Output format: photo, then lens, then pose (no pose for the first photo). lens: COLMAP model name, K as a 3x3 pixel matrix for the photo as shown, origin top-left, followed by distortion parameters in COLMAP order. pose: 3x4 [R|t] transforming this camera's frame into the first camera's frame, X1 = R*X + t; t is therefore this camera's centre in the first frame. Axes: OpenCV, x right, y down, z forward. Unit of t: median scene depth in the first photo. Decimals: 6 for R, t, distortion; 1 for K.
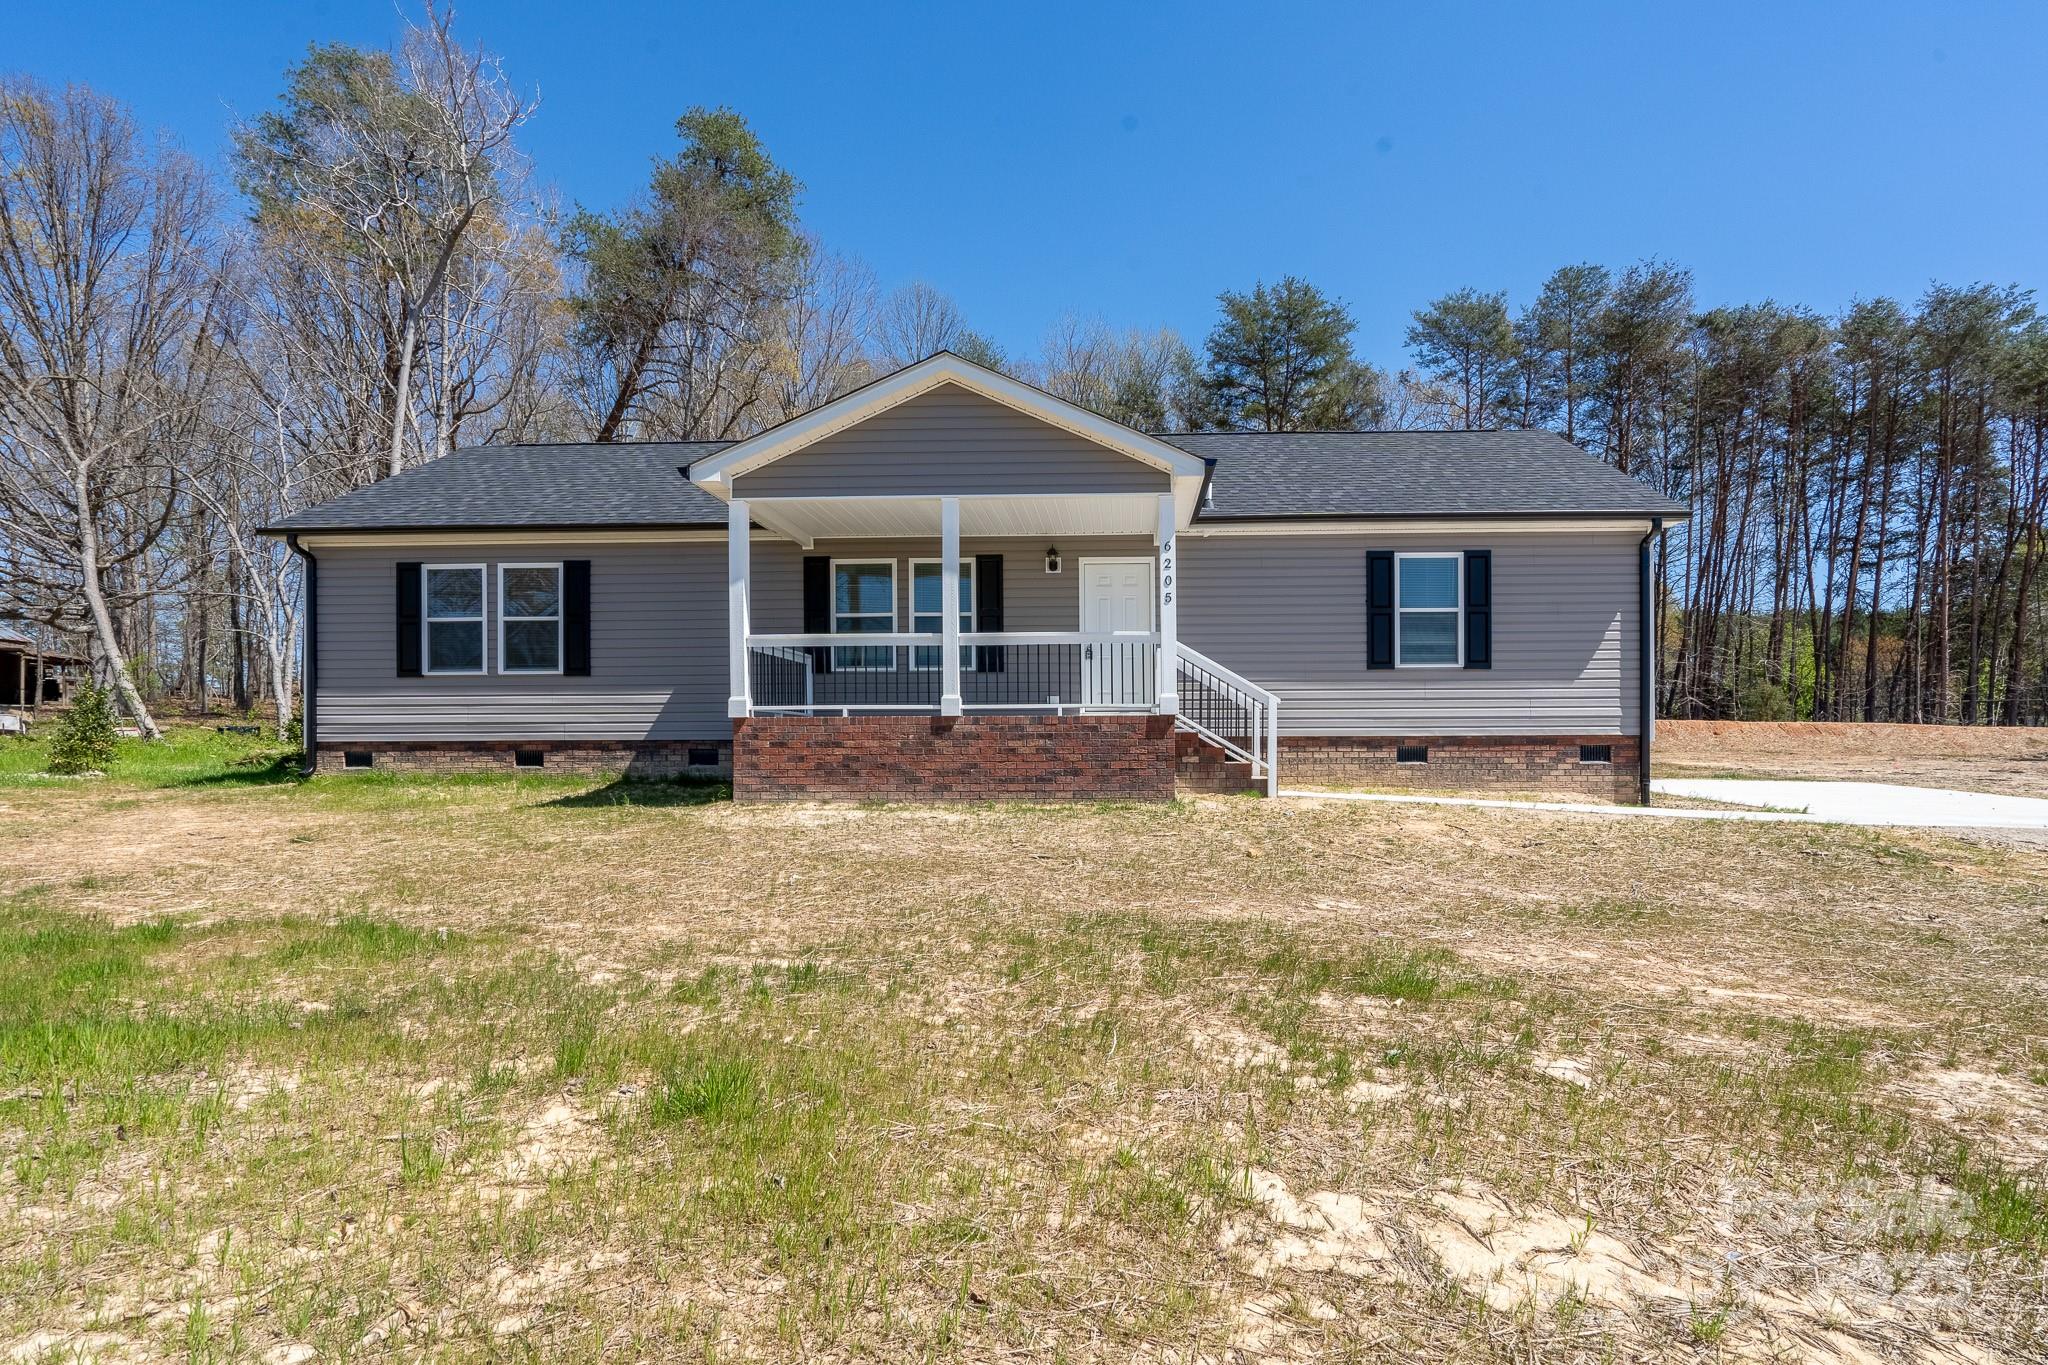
lens RADIAL K [[939.6, 0, 1094.1], [0, 939.6, 739.4], [0, 0, 1]] dist [-0.011075, 0.003087]
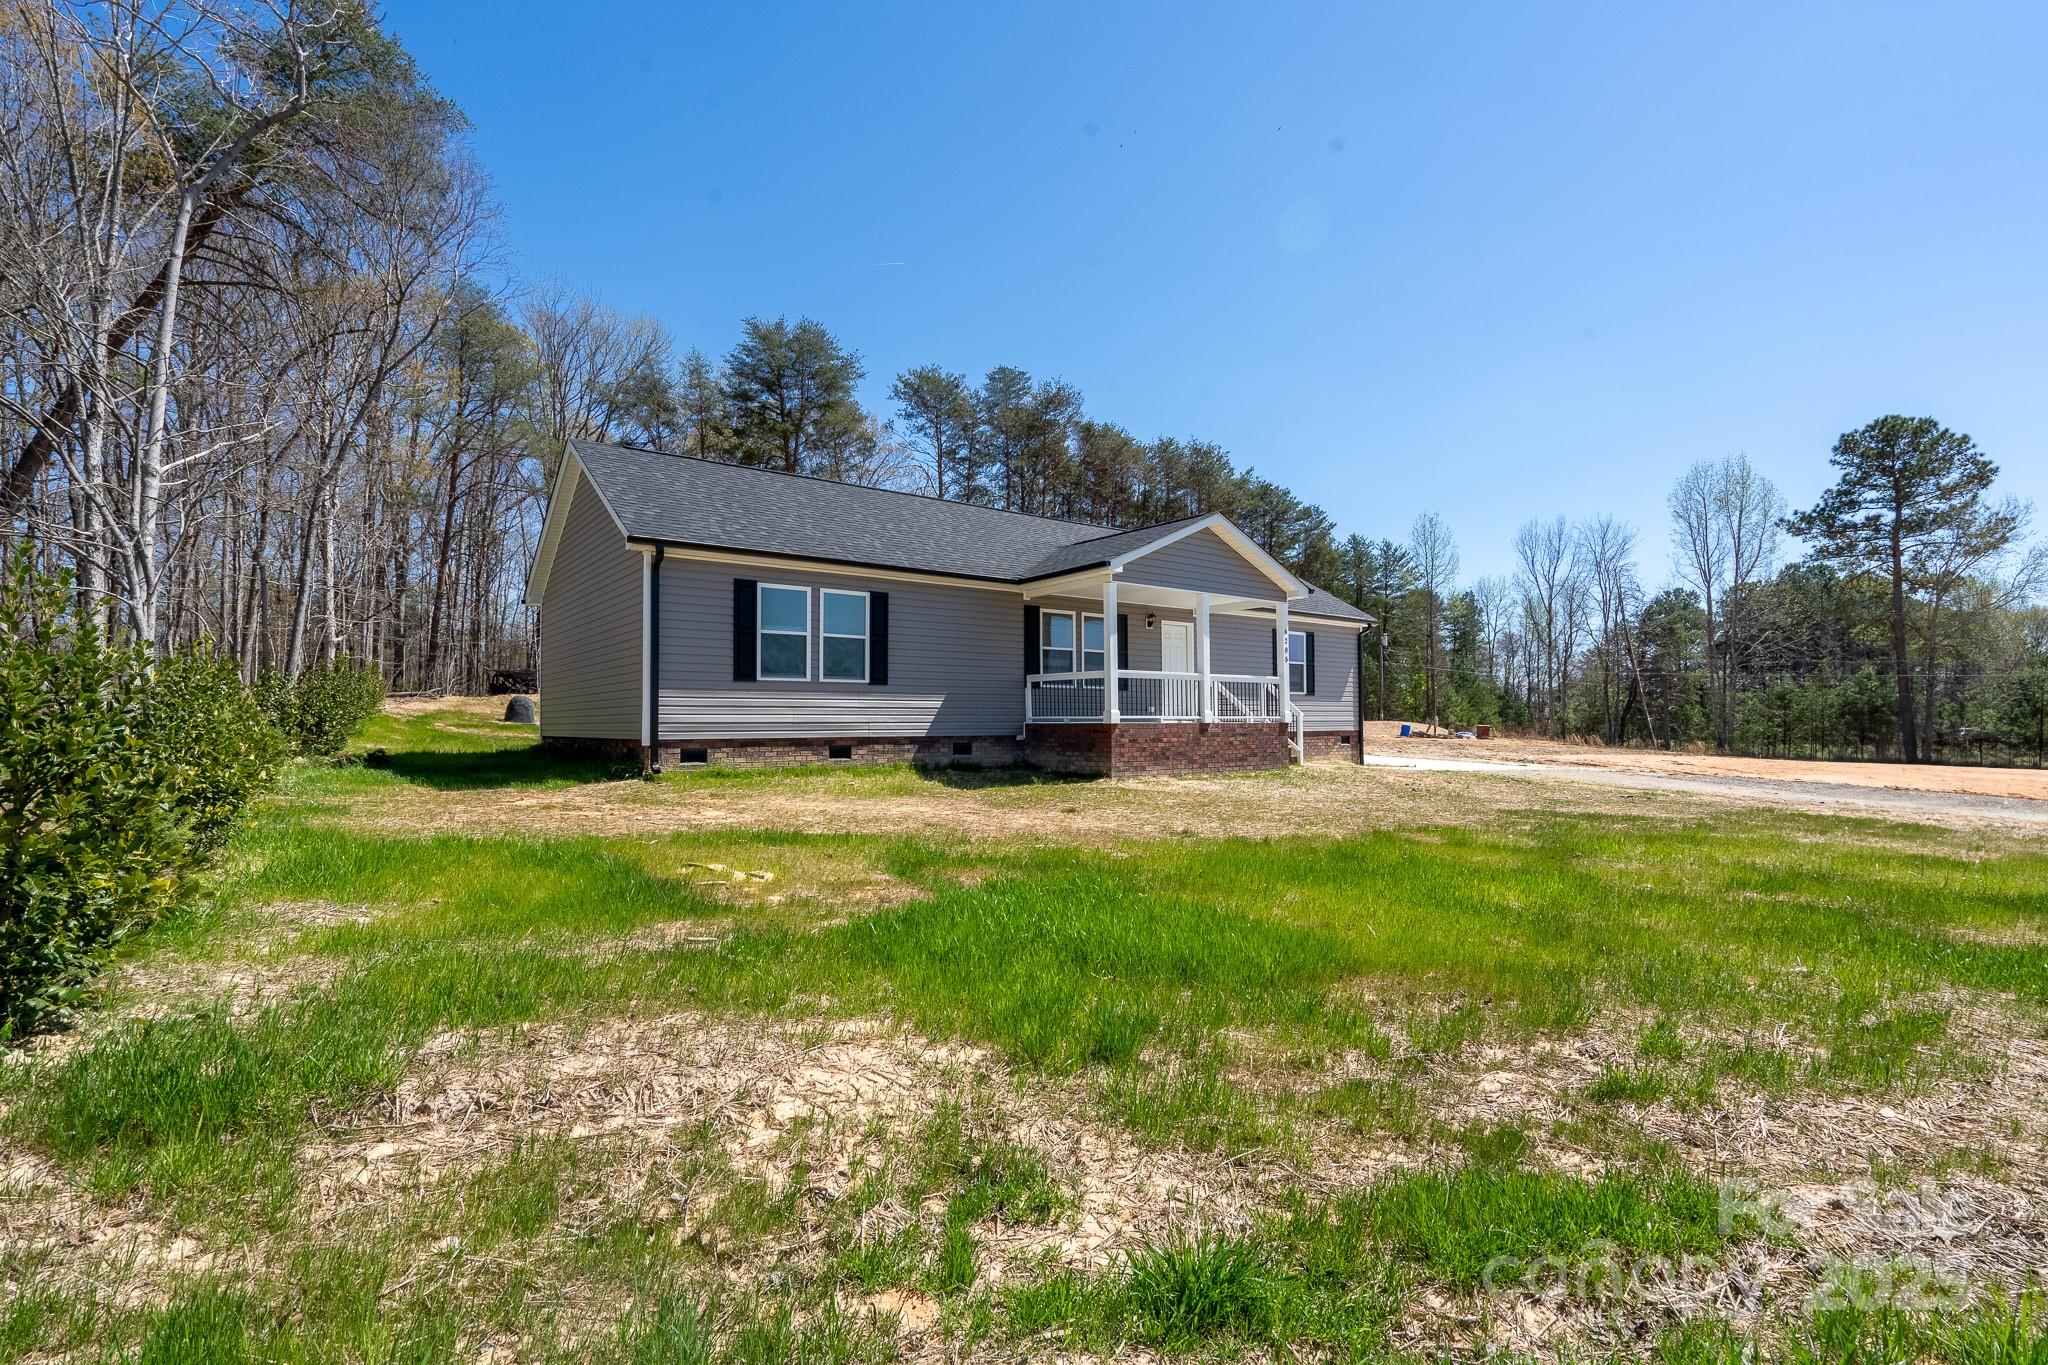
lens RADIAL K [[939.6, 0, 989.9], [0, 939.6, 659.7], [0, 0, 1]] dist [-0.011075, 0.003087]
pose [[0.790267, 0.043626, 0.611208, -1.199673], [-0.004966, 0.997886, -0.064805, -0.020991], [-0.612743, 0.048178, 0.788812, -0.076084]]
